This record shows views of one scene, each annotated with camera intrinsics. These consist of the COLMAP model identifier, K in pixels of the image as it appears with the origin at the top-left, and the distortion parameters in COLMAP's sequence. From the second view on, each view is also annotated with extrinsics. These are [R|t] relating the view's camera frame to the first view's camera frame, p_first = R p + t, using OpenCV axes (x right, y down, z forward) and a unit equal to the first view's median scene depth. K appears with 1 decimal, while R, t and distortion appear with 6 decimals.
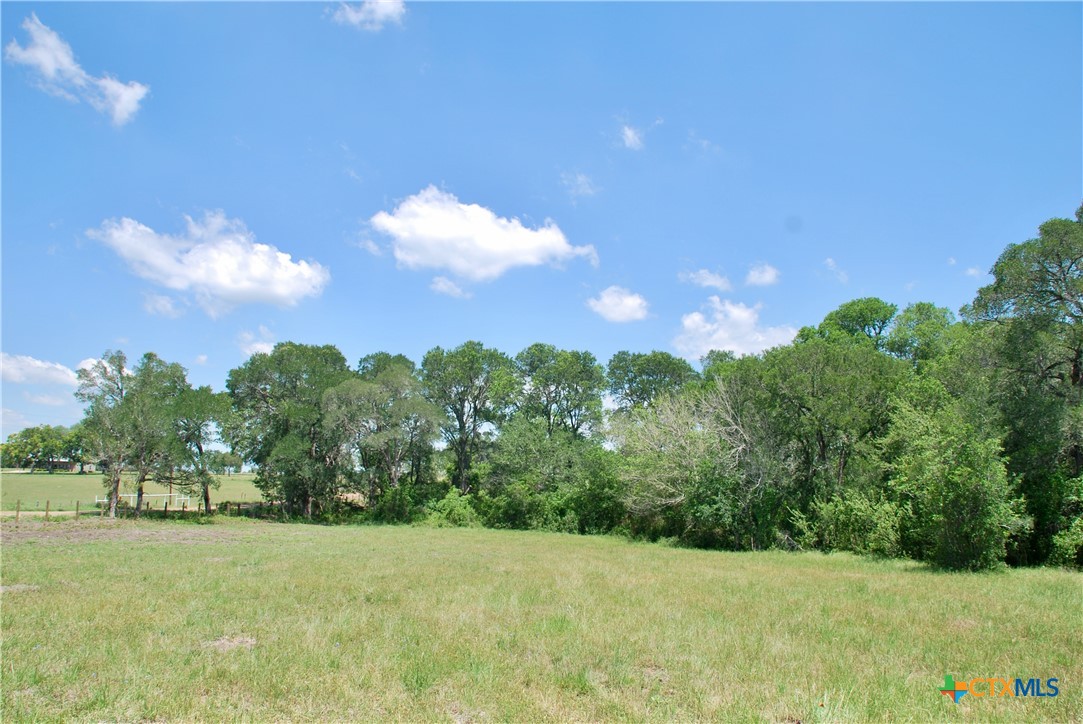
lens RADIAL K [[810.2, 0, 542.1], [0, 810.2, 397.2], [0, 0, 1]] dist [-0.138275, 0.106458]
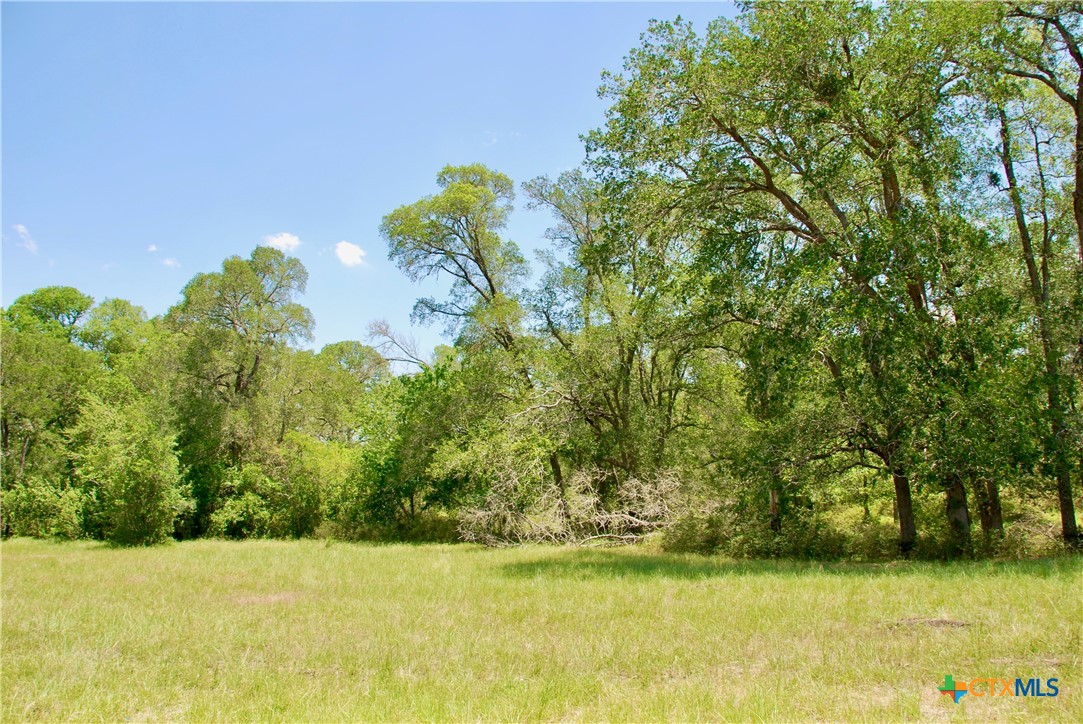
lens RADIAL K [[810.2, 0, 542.1], [0, 810.2, 397.2], [0, 0, 1]] dist [-0.138275, 0.106458]
pose [[0.574454, 0.059565, 0.816367, -0.071445], [-0.077482, 0.996827, -0.018210, -0.022199], [-0.814862, -0.052793, 0.577246, -0.131497]]
